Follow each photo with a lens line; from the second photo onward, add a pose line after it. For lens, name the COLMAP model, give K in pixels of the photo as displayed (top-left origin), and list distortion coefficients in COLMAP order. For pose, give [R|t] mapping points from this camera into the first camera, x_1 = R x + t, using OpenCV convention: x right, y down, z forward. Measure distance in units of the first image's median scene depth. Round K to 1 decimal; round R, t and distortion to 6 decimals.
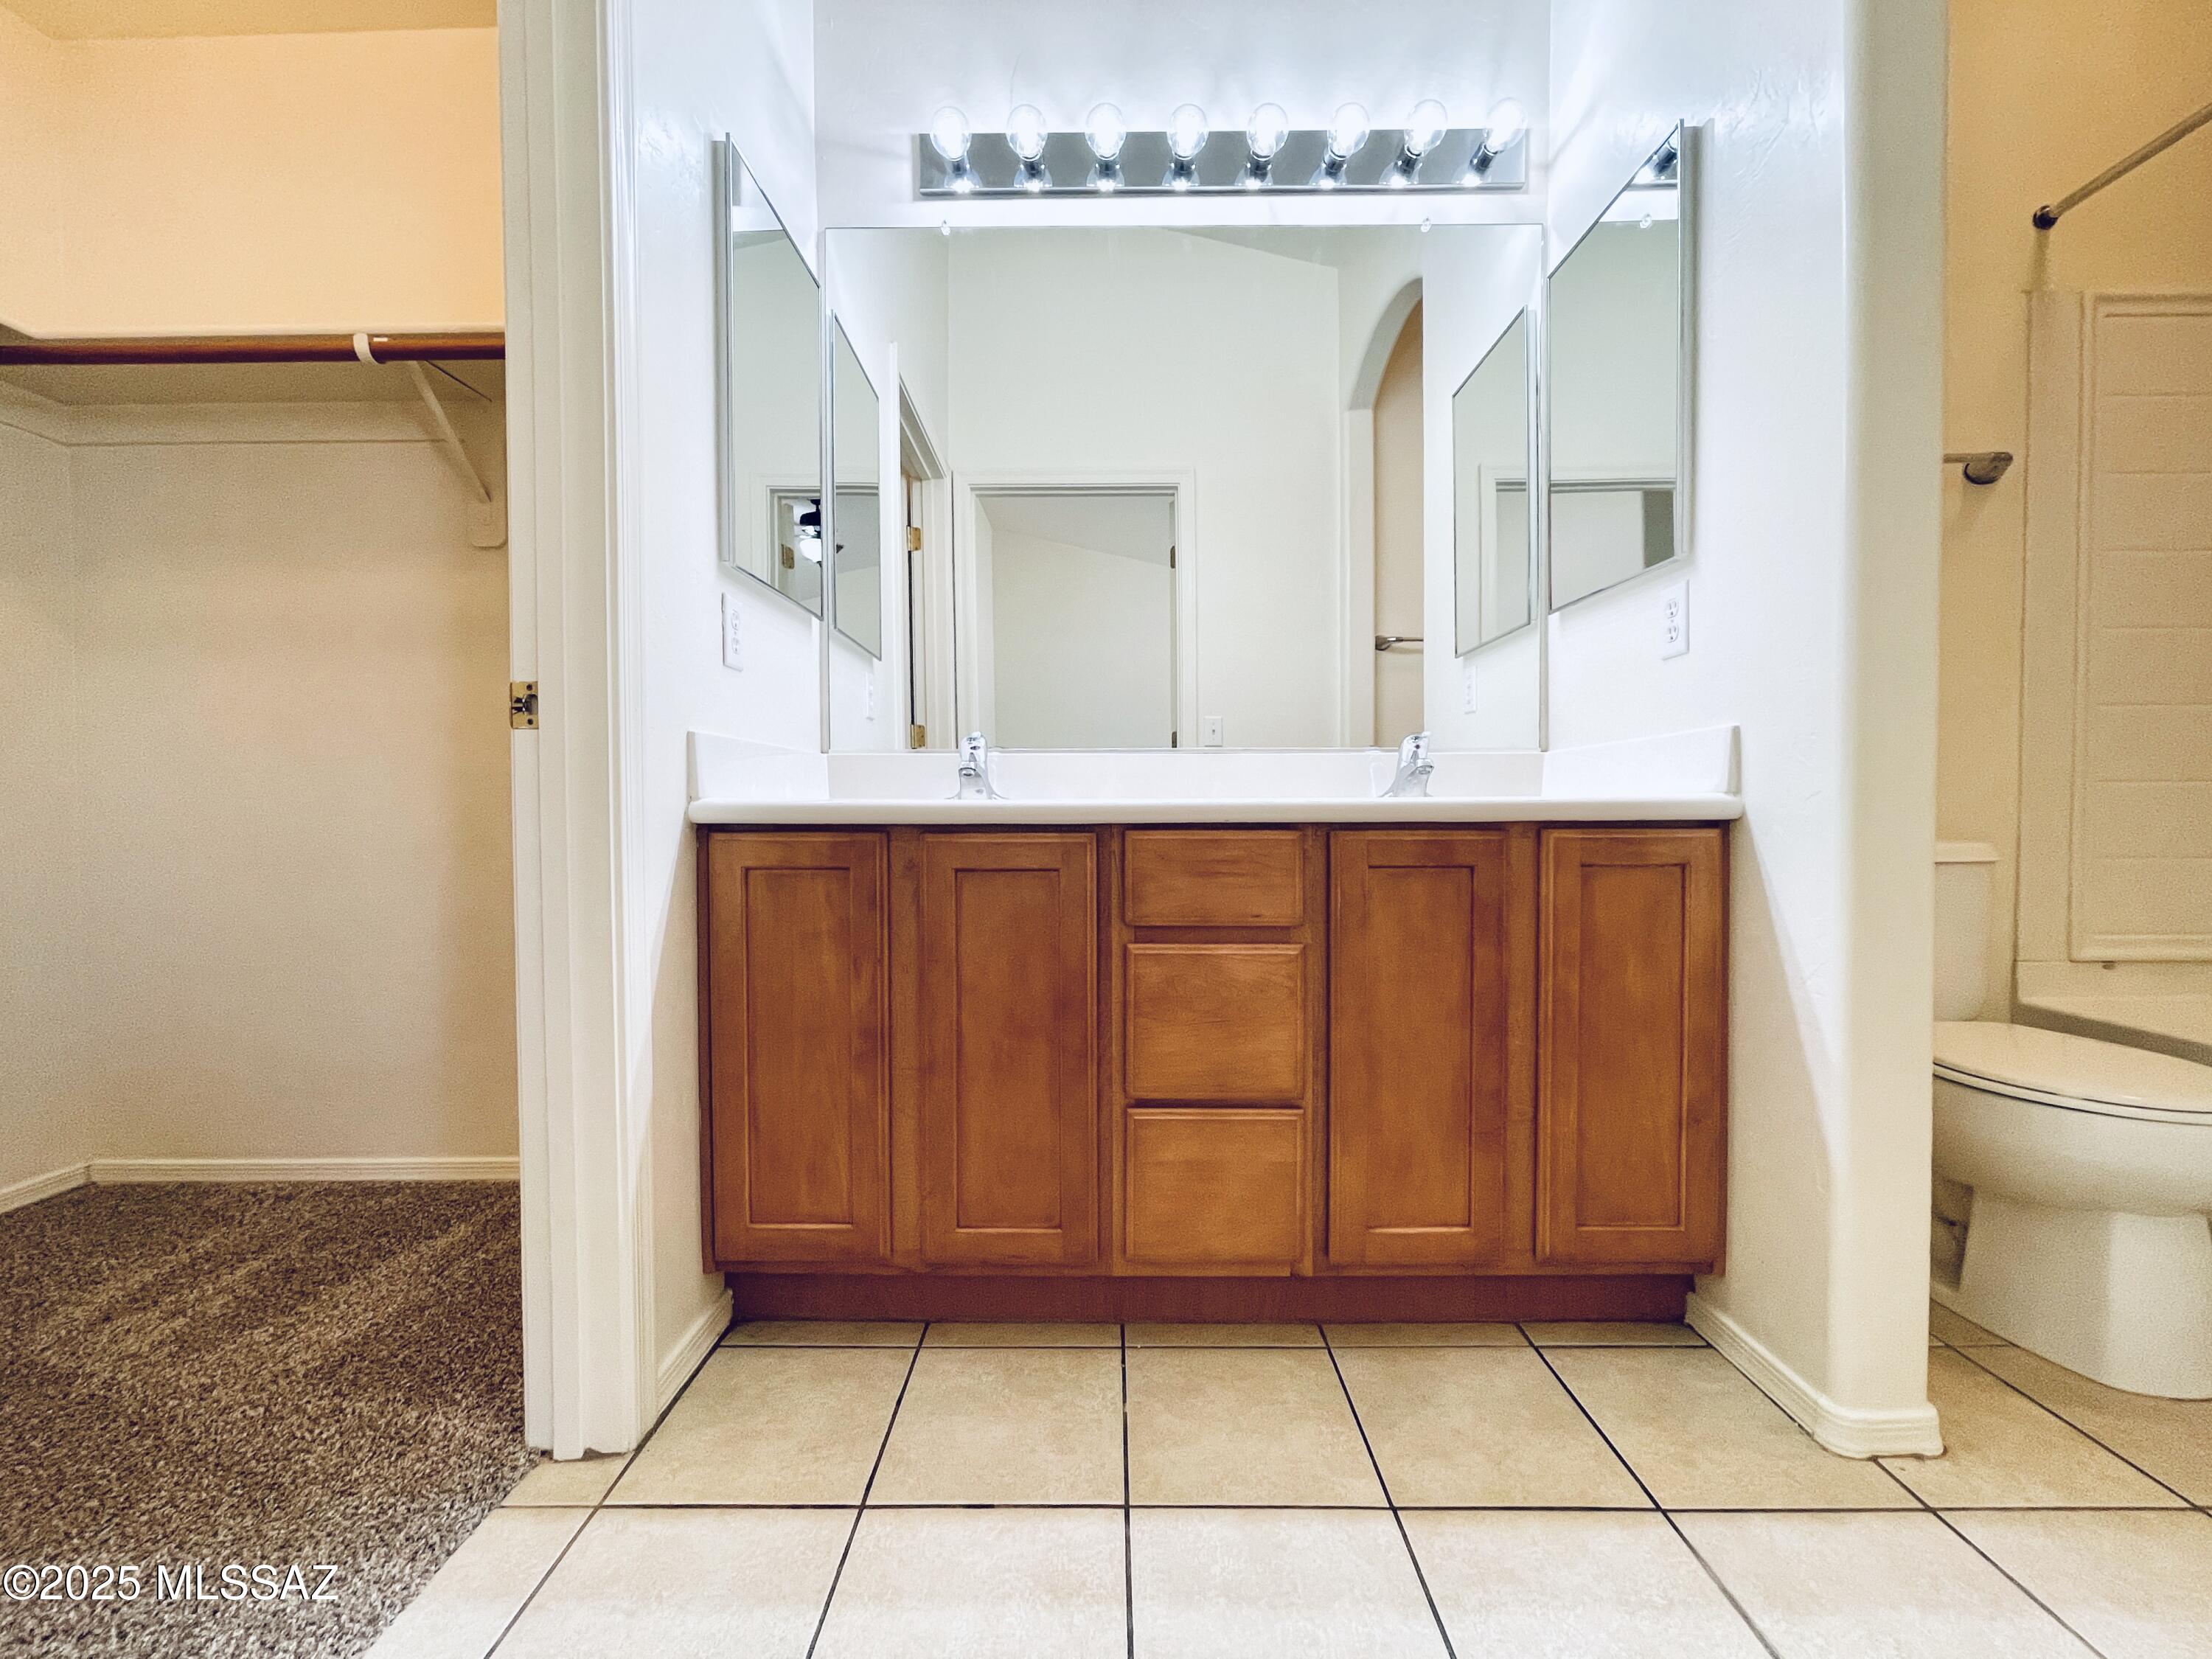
lens RADIAL K [[893.8, 0, 1111.9], [0, 893.8, 815.3], [0, 0, 1]] dist [-0.006307, 0.000553]
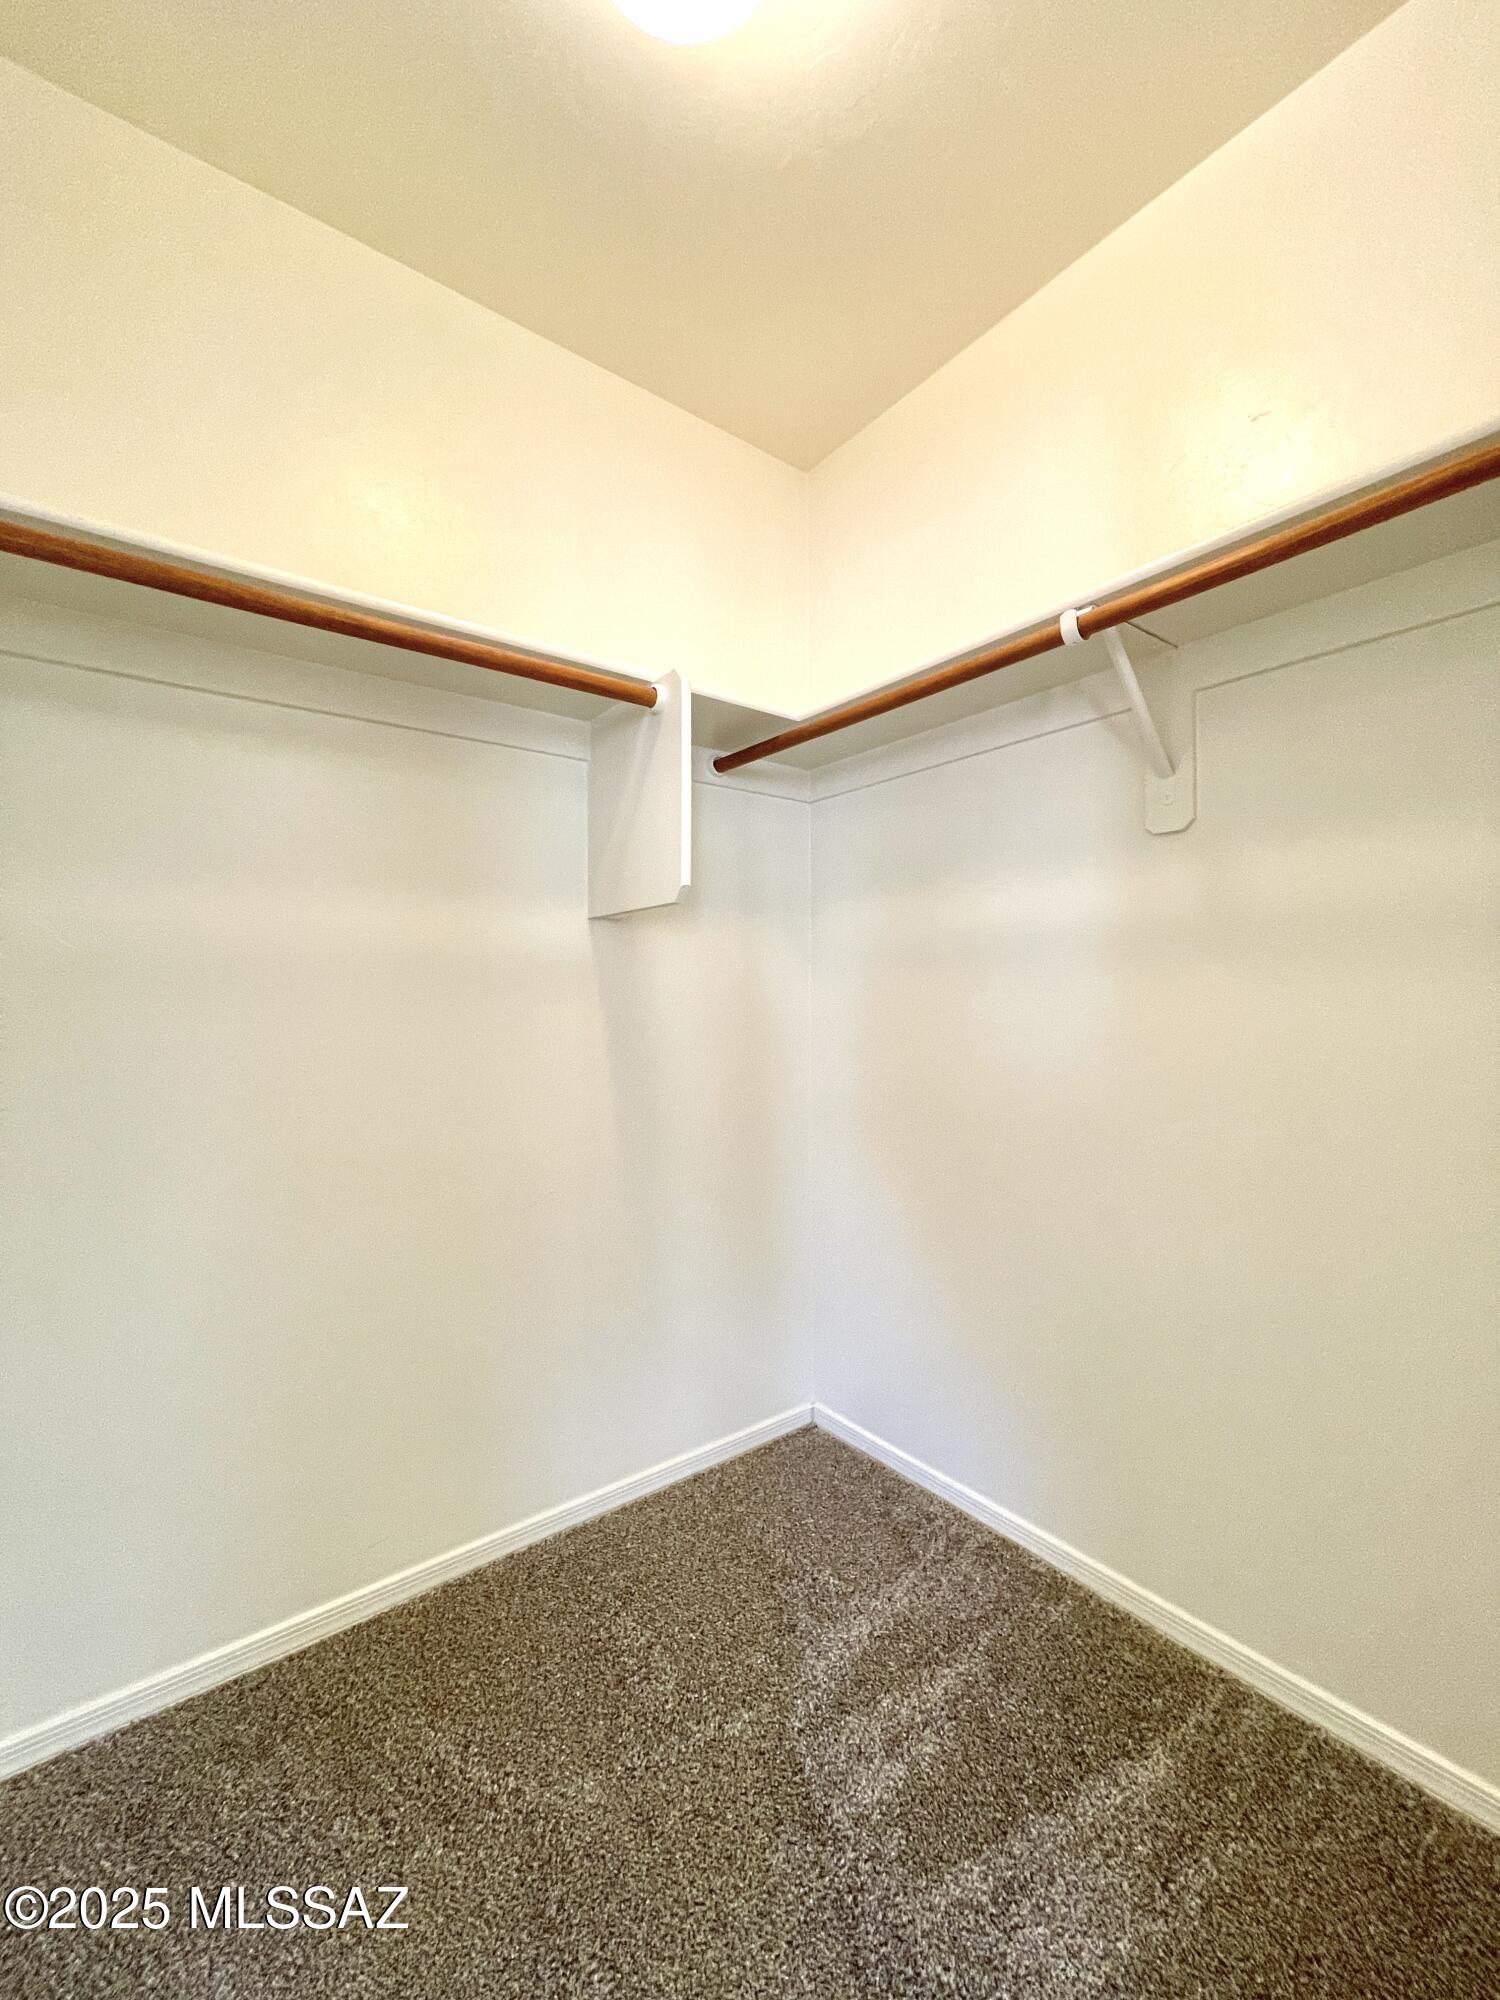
lens RADIAL K [[808.2, 0, 749.3], [0, 808.2, 1002.7], [0, 0, 1]] dist [-0.006307, 0.000553]
pose [[0.614853, 0.006474, -0.788615, -0.401163], [-0.021414, 0.999735, -0.008489, -0.150703], [0.788351, 0.022107, 0.614829, 0.287086]]
